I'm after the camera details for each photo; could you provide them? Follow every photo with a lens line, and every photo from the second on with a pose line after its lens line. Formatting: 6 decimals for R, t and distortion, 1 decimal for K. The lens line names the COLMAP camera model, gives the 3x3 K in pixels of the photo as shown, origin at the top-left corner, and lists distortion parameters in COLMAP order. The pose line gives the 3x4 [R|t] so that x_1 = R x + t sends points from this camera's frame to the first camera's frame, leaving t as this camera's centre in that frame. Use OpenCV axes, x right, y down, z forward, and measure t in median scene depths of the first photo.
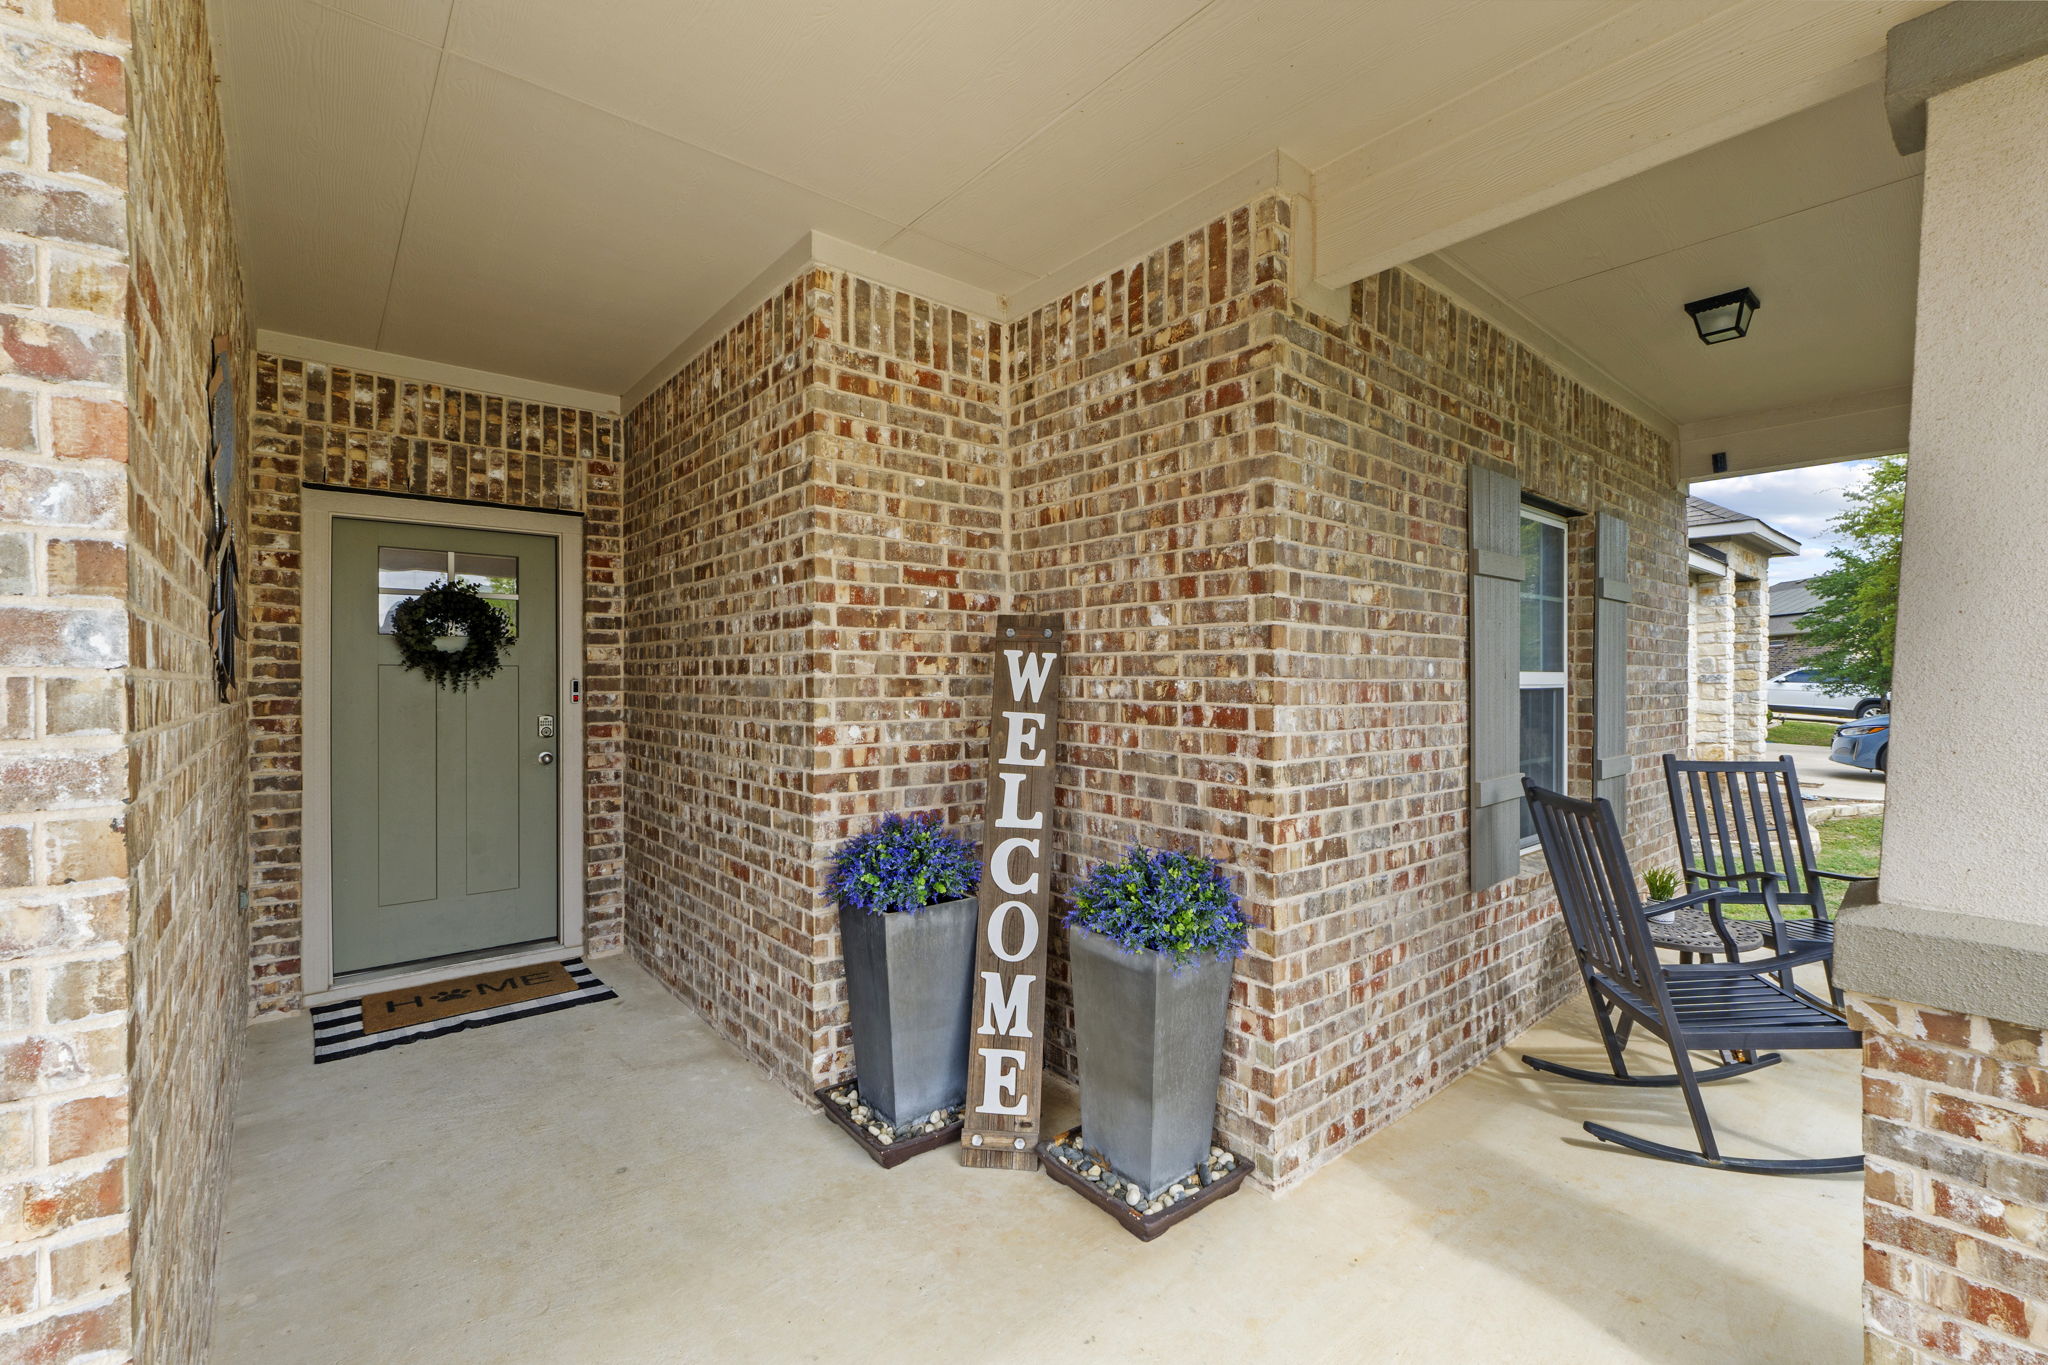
lens RADIAL K [[952.2, 0, 1034.4], [0, 952.2, 658.4], [0, 0, 1]] dist [-0.004614, -0.000276]
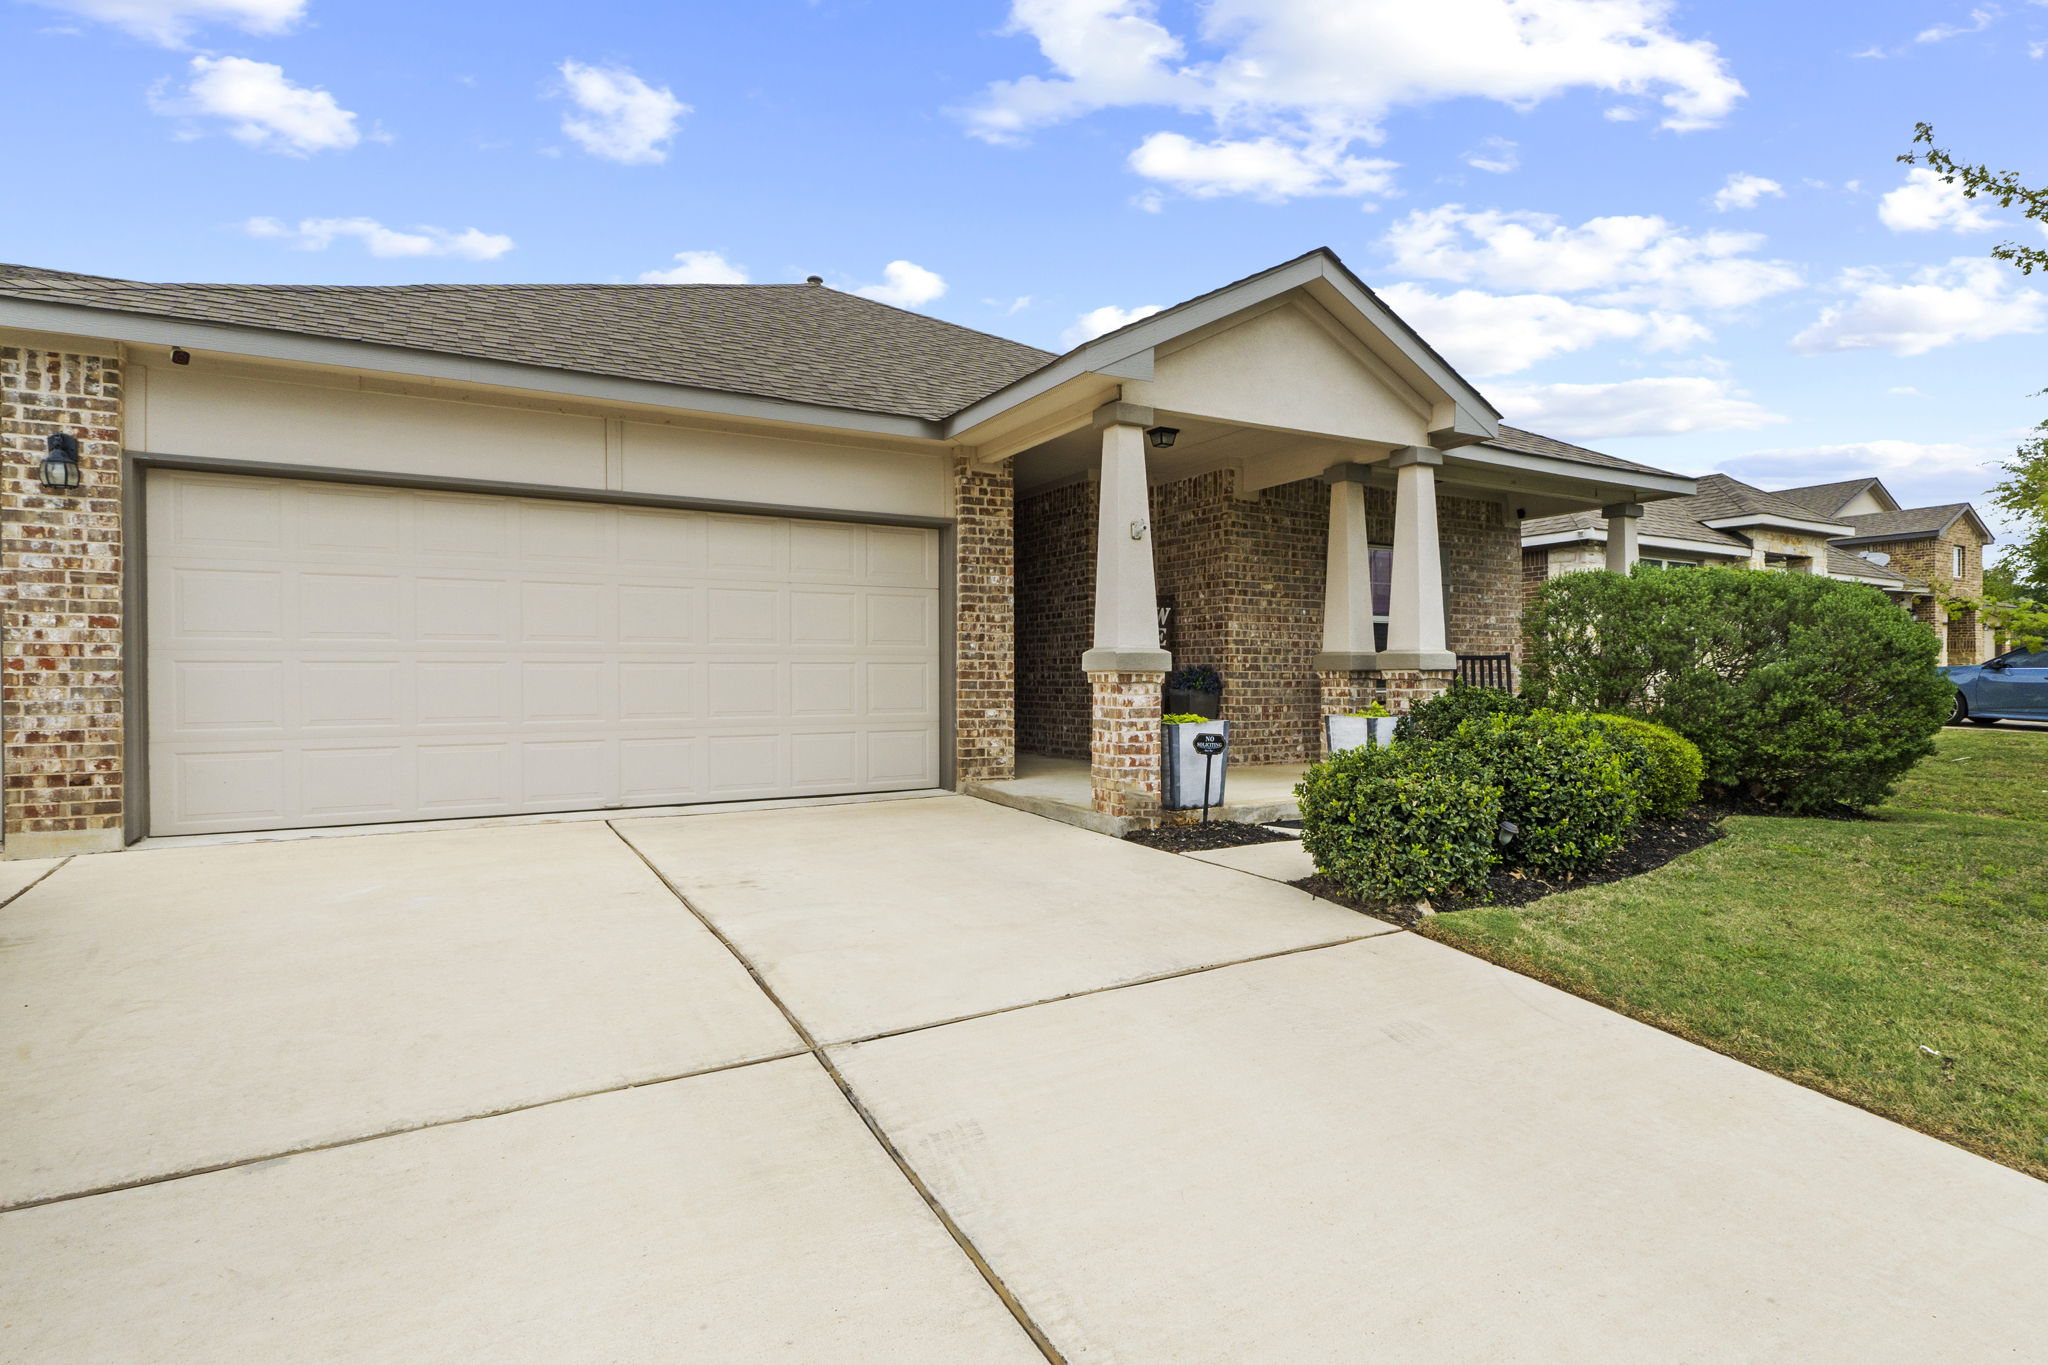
lens RADIAL K [[952.2, 0, 1034.4], [0, 952.2, 658.4], [0, 0, 1]] dist [-0.004614, -0.000276]
pose [[0.975440, -0.000316, -0.220263, 0.289961], [0.004477, 0.999821, 0.018391, 0.105189], [0.220218, -0.018925, 0.975267, -2.173046]]
